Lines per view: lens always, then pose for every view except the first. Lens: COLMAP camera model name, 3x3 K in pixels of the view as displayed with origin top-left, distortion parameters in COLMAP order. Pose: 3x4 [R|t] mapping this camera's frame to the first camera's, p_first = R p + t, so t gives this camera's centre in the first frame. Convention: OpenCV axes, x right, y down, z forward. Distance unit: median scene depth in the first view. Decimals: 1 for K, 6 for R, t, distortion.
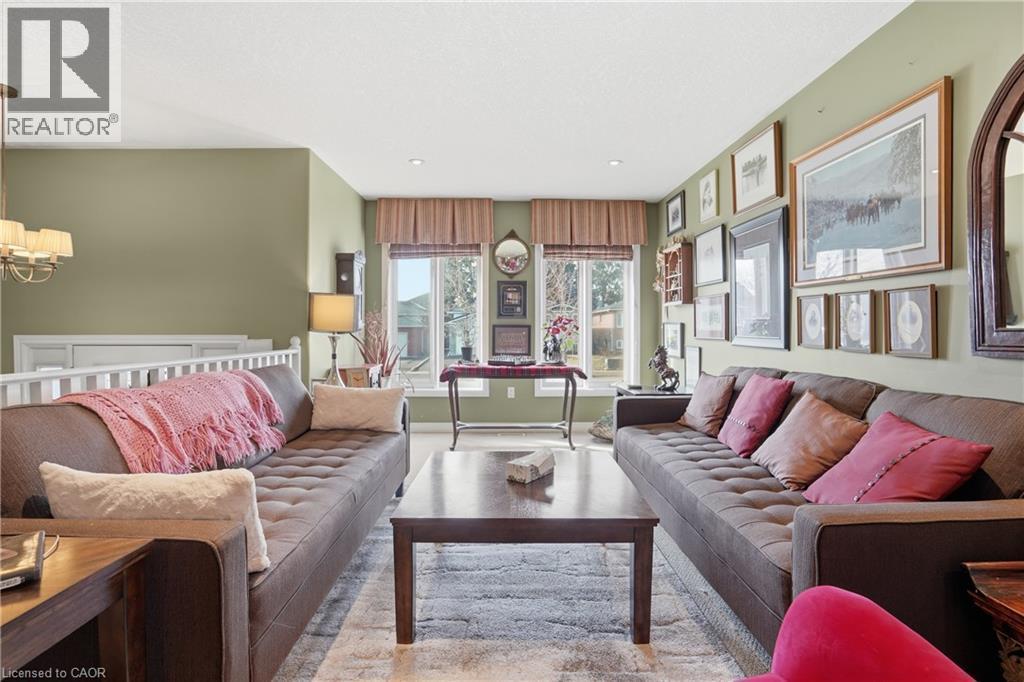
lens RADIAL K [[500.9, 0, 502.1], [0, 500.9, 325.5], [0, 0, 1]] dist [-0.013876, 0.000484]
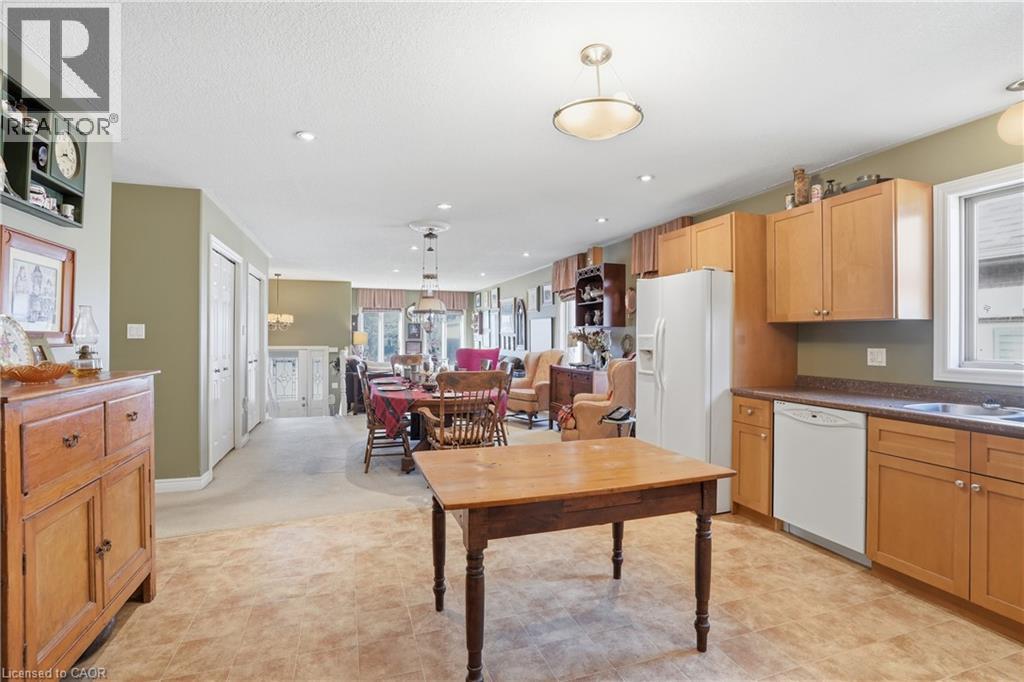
lens RADIAL K [[500.9, 0, 512.2], [0, 500.9, 344.0], [0, 0, 1]] dist [-0.013876, 0.000484]
pose [[0.950947, 0.001208, 0.309352, -0.280459], [-0.006885, 0.999827, 0.017260, -0.034151], [-0.309277, -0.018543, 0.950791, -1.470634]]
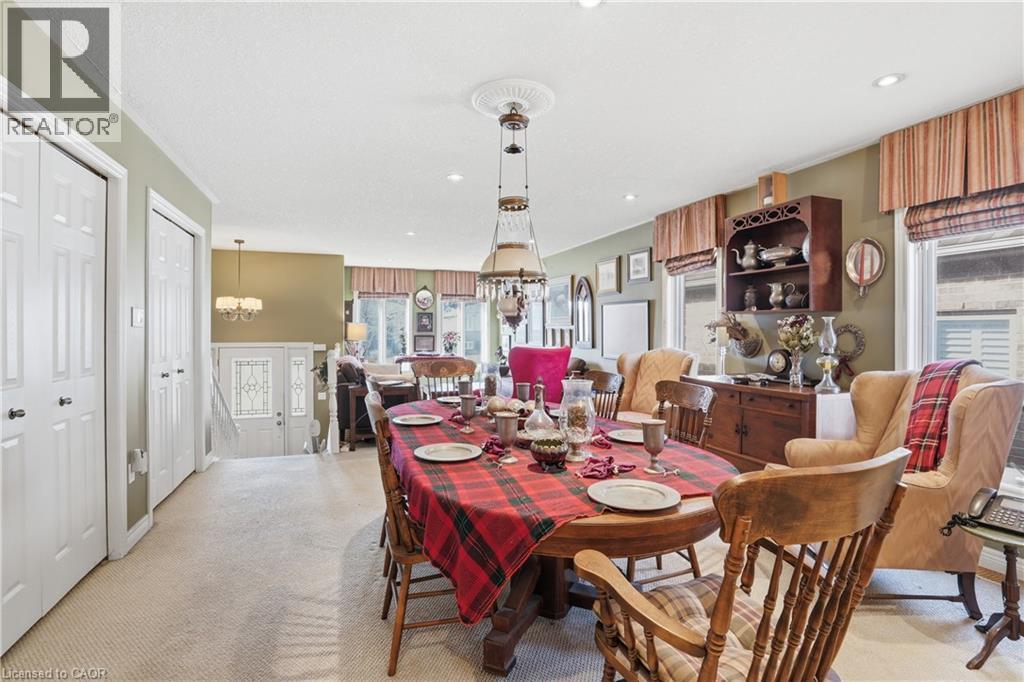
lens RADIAL K [[500.9, 0, 513.6], [0, 500.9, 336.2], [0, 0, 1]] dist [-0.013876, 0.000484]
pose [[0.944782, 0.000646, 0.327700, -0.285605], [-0.006073, 0.999861, 0.015537, -0.031125], [-0.327644, -0.016669, 0.944654, -0.901659]]
